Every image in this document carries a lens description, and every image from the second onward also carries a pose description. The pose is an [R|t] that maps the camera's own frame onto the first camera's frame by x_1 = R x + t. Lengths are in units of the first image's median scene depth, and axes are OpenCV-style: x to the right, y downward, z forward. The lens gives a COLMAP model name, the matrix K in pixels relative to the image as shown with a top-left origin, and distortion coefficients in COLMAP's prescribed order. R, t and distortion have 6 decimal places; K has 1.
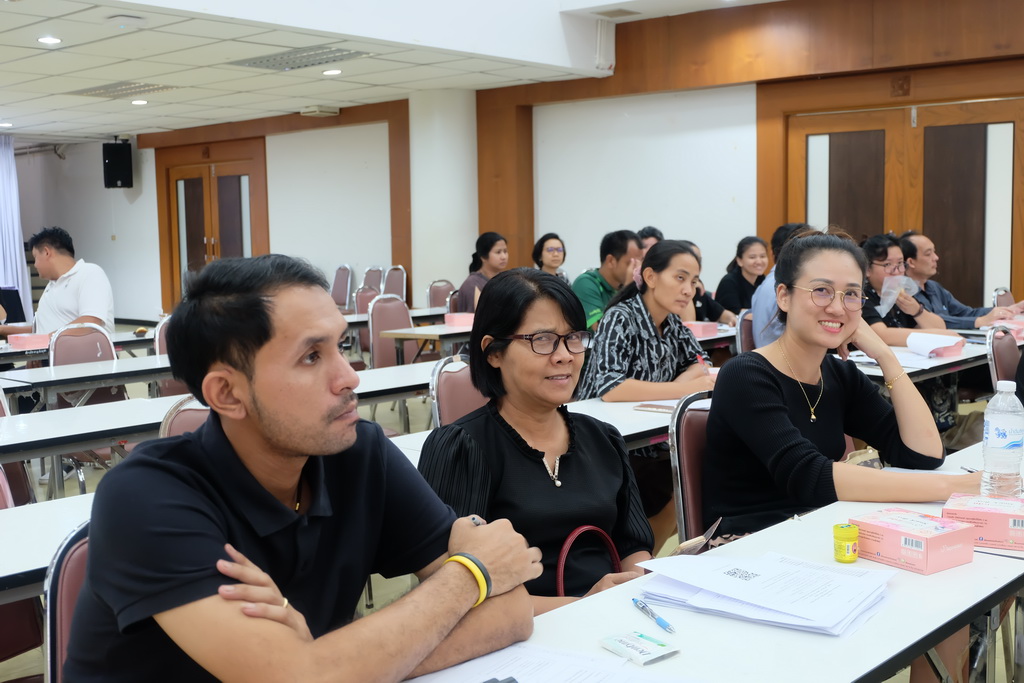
lens RADIAL K [[1181.5, 0, 515.0], [0, 1181.5, 343.5], [0, 0, 1]] dist [-0.022007, 0.000000]
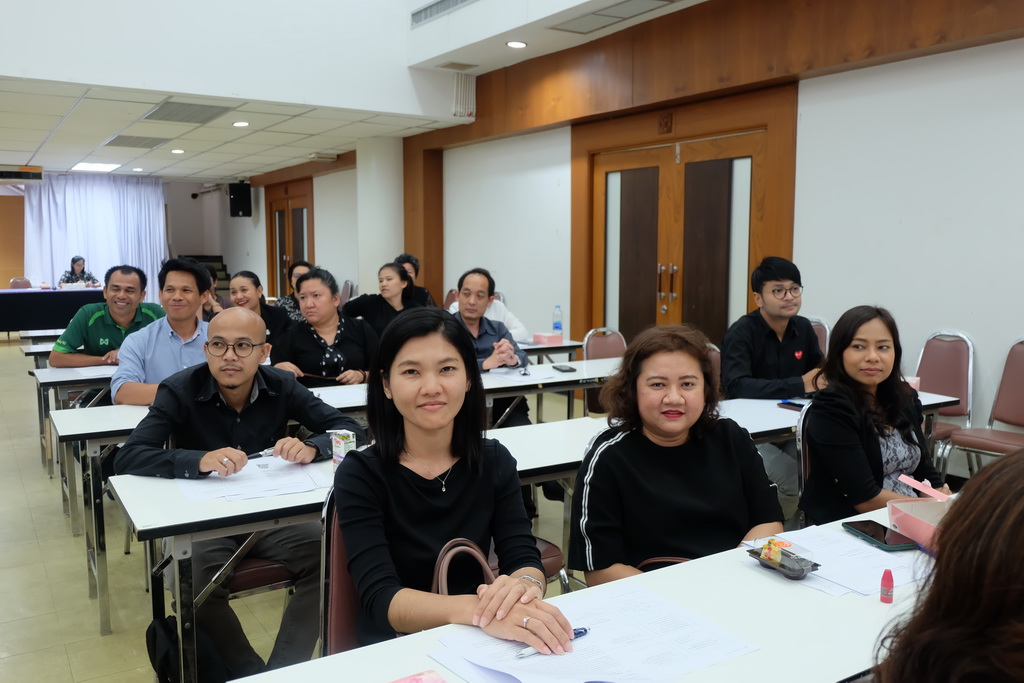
lens RADIAL K [[863.8, 0, 519.1], [0, 863.8, 333.3], [0, 0, 1]] dist [-0.017360, 0.019514]
pose [[0.964691, 0.043366, -0.259789, 0.369734], [-0.042998, 0.999050, 0.007102, -0.032414], [0.259850, 0.004319, 0.965639, 0.218446]]
